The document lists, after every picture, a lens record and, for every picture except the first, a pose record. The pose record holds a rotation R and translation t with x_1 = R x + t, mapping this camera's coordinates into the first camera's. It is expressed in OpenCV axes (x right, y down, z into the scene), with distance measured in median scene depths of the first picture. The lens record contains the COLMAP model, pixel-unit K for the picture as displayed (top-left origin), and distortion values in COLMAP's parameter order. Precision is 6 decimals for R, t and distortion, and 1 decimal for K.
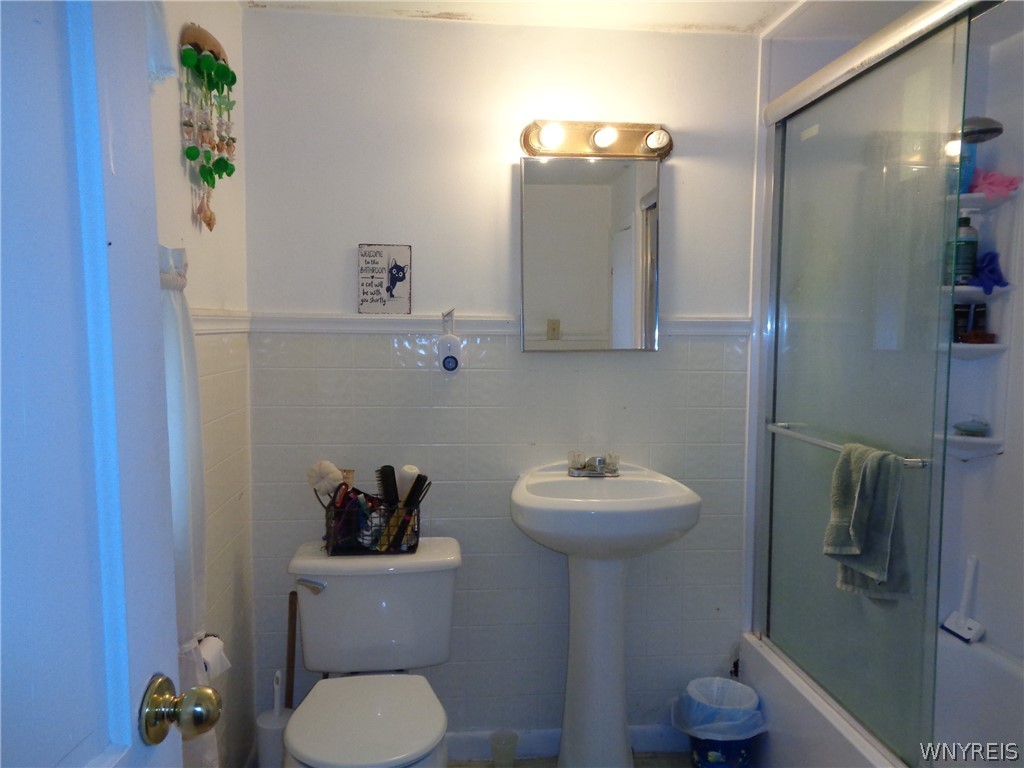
lens RADIAL K [[778.0, 0, 508.0], [0, 778.0, 385.1], [0, 0, 1]] dist [0.007105, 0.011444]
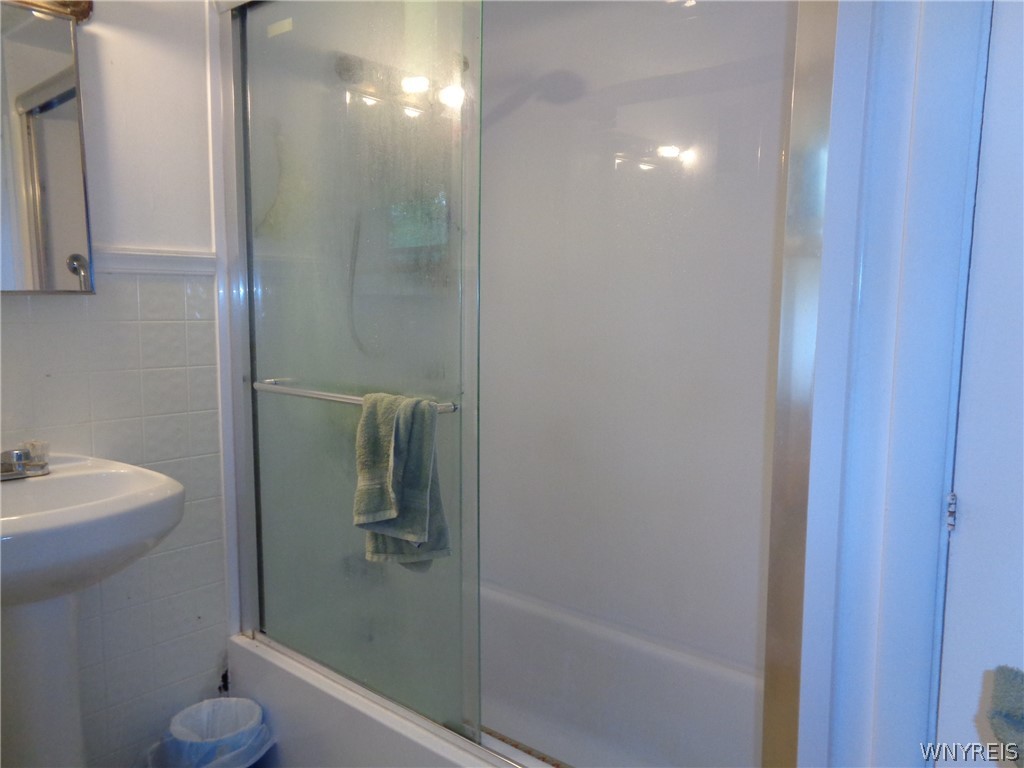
lens RADIAL K [[779.5, 0, 508.0], [0, 779.5, 387.4], [0, 0, 1]] dist [0.014391, 0.008043]
pose [[0.726048, -0.080379, 0.682930, -0.035059], [0.050434, 0.996695, 0.063690, 0.016570], [-0.685792, -0.011799, 0.727702, 0.214985]]
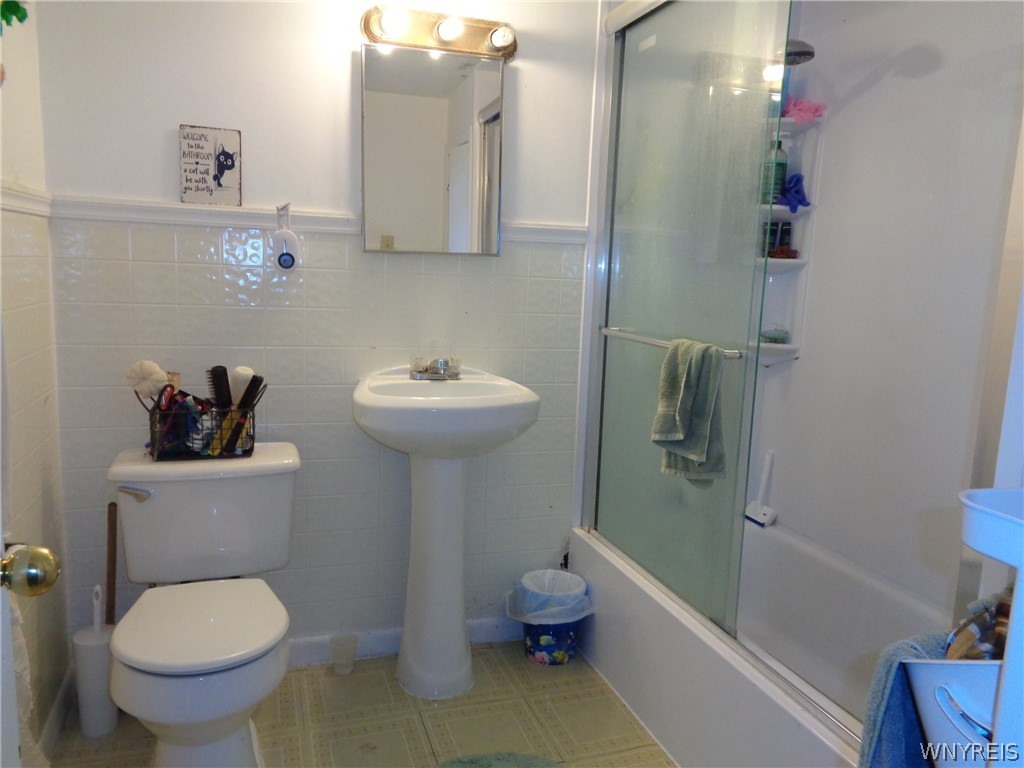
lens RADIAL K [[779.5, 0, 508.0], [0, 779.5, 387.4], [0, 0, 1]] dist [0.014391, 0.008043]
pose [[0.975098, -0.003731, 0.221742, -0.022644], [-0.014366, 0.996696, 0.079946, 0.047346], [-0.221307, -0.081141, 0.971823, 0.000166]]
